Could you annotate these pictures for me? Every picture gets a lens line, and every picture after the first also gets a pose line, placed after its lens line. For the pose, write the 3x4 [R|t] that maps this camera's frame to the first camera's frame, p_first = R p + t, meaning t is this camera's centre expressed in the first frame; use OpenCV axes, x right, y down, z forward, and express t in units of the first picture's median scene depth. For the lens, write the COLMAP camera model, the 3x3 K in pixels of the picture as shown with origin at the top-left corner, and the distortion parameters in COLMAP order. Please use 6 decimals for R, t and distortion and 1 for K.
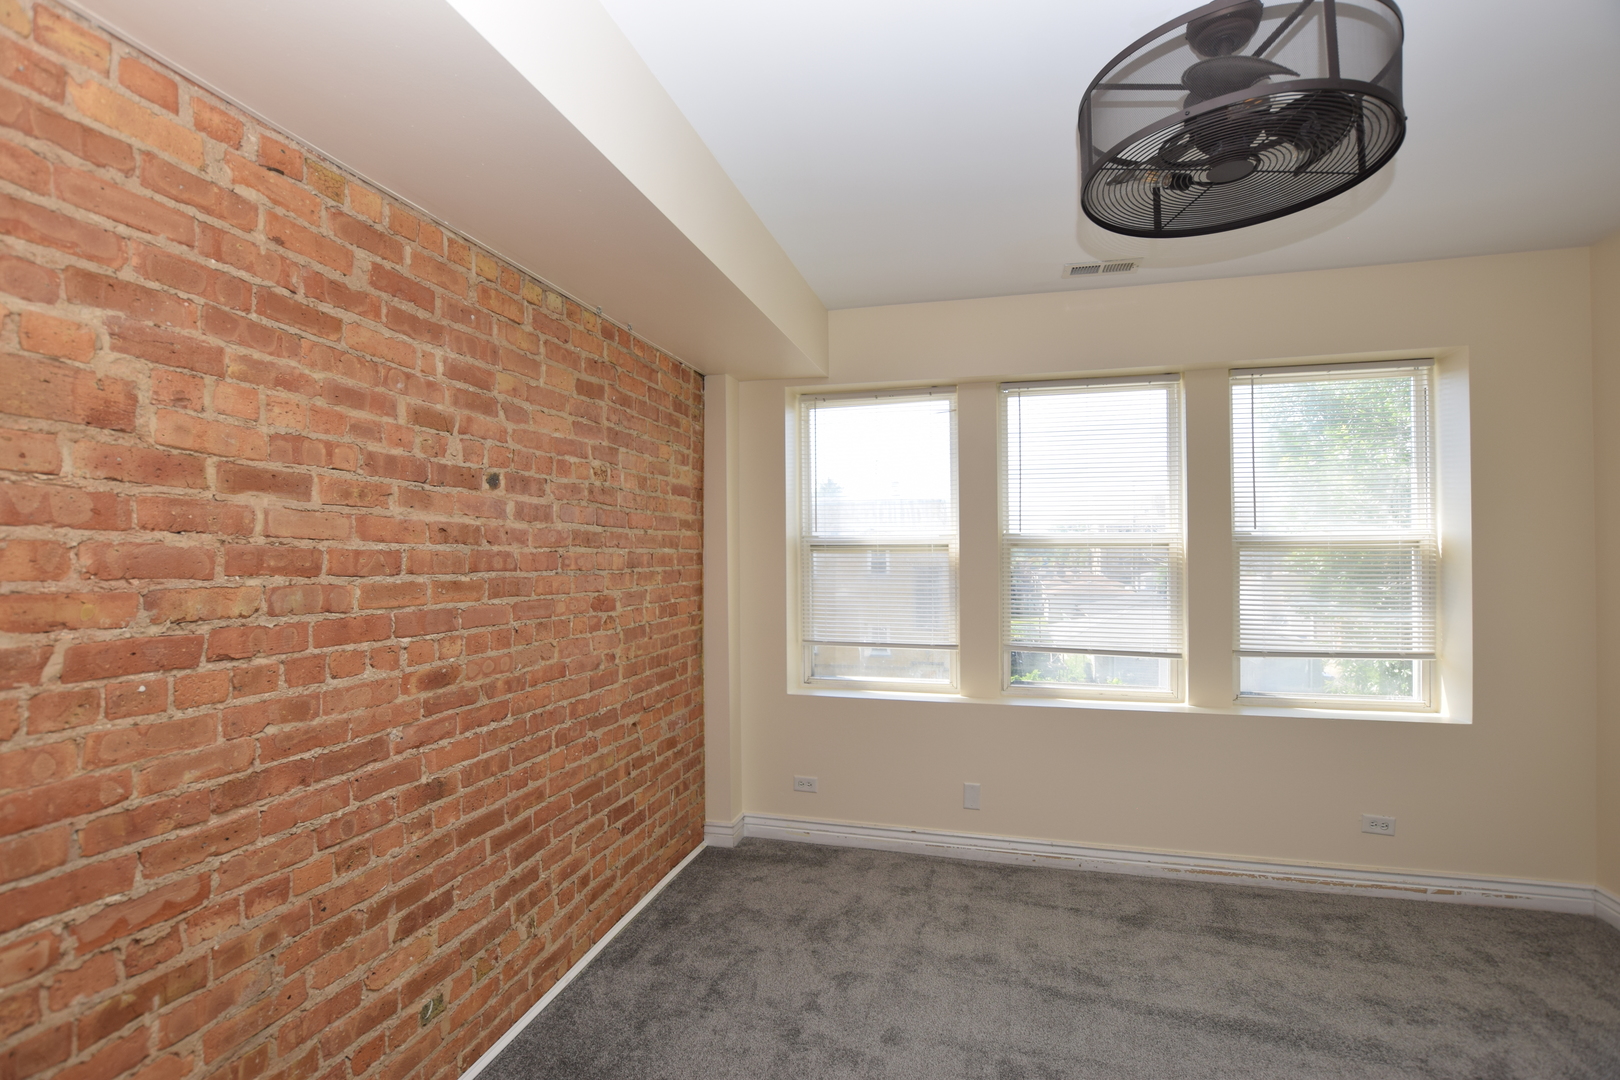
lens RADIAL K [[713.0, 0, 810.9], [0, 713.0, 546.5], [0, 0, 1]] dist [-0.036569, 0.005886]
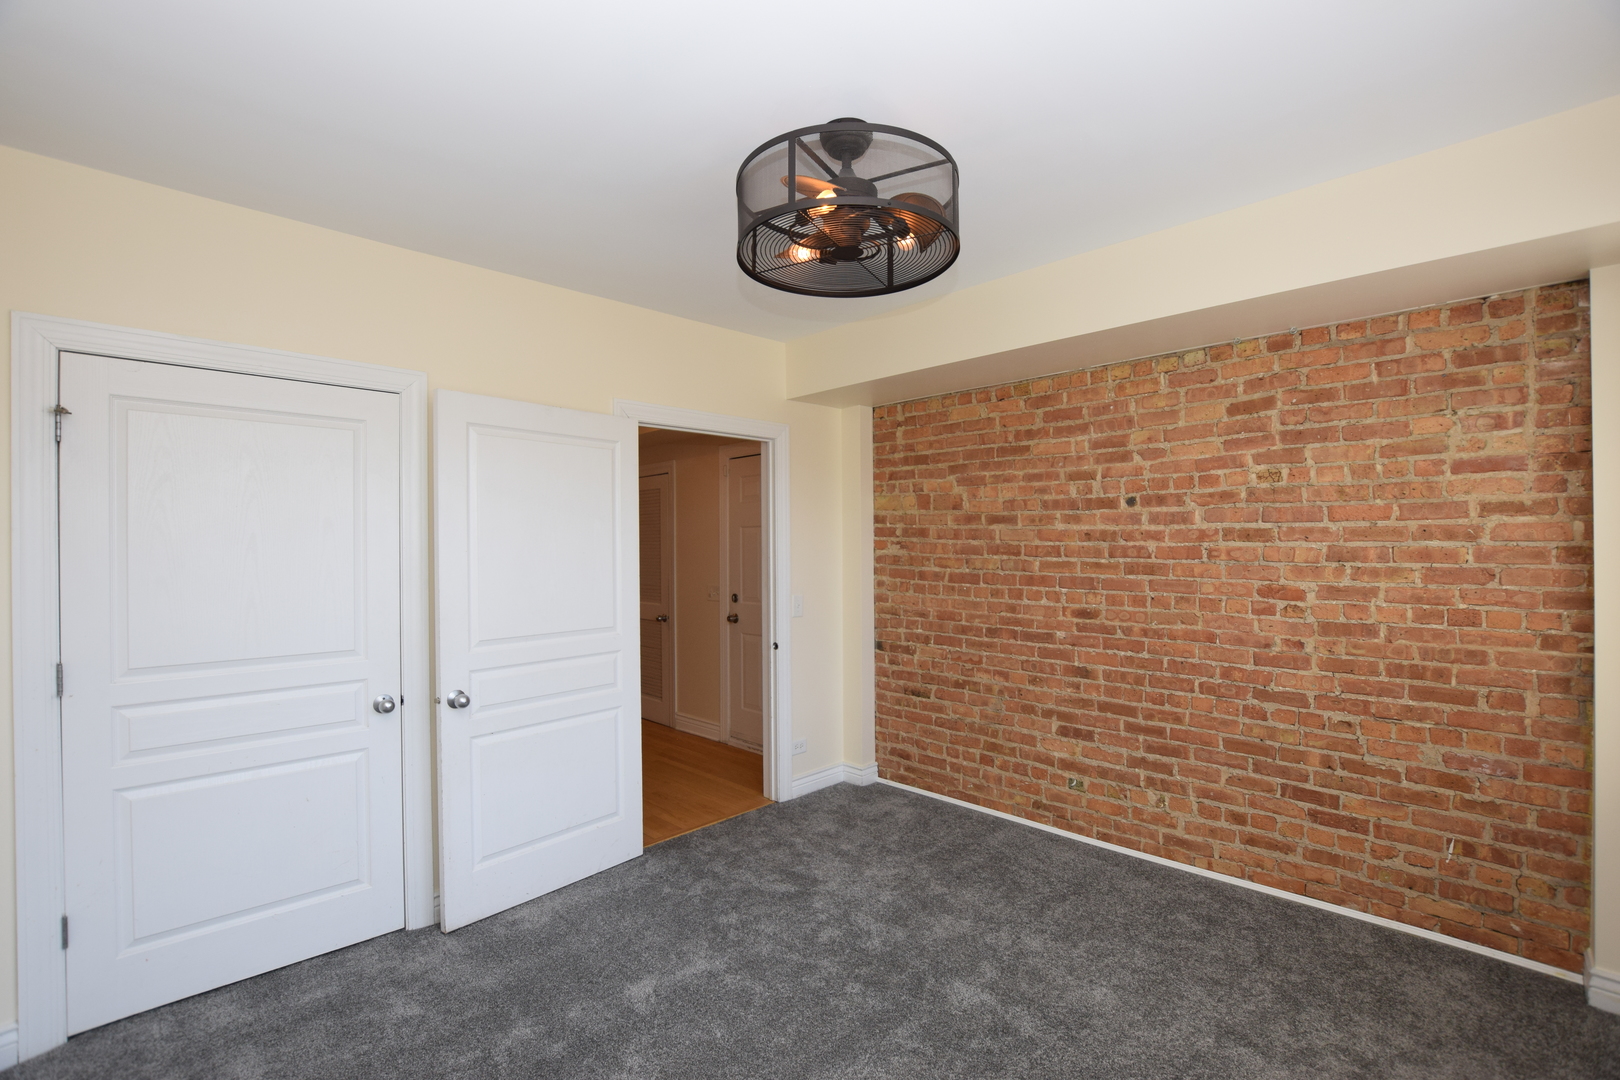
lens RADIAL K [[713.0, 0, 810.9], [0, 713.0, 546.5], [0, 0, 1]] dist [-0.036569, 0.005886]
pose [[-0.504210, 0.007462, -0.863549, 1.380892], [0.012709, 0.999918, 0.001219, -0.001941], [0.863488, -0.010360, -0.504264, 1.251793]]
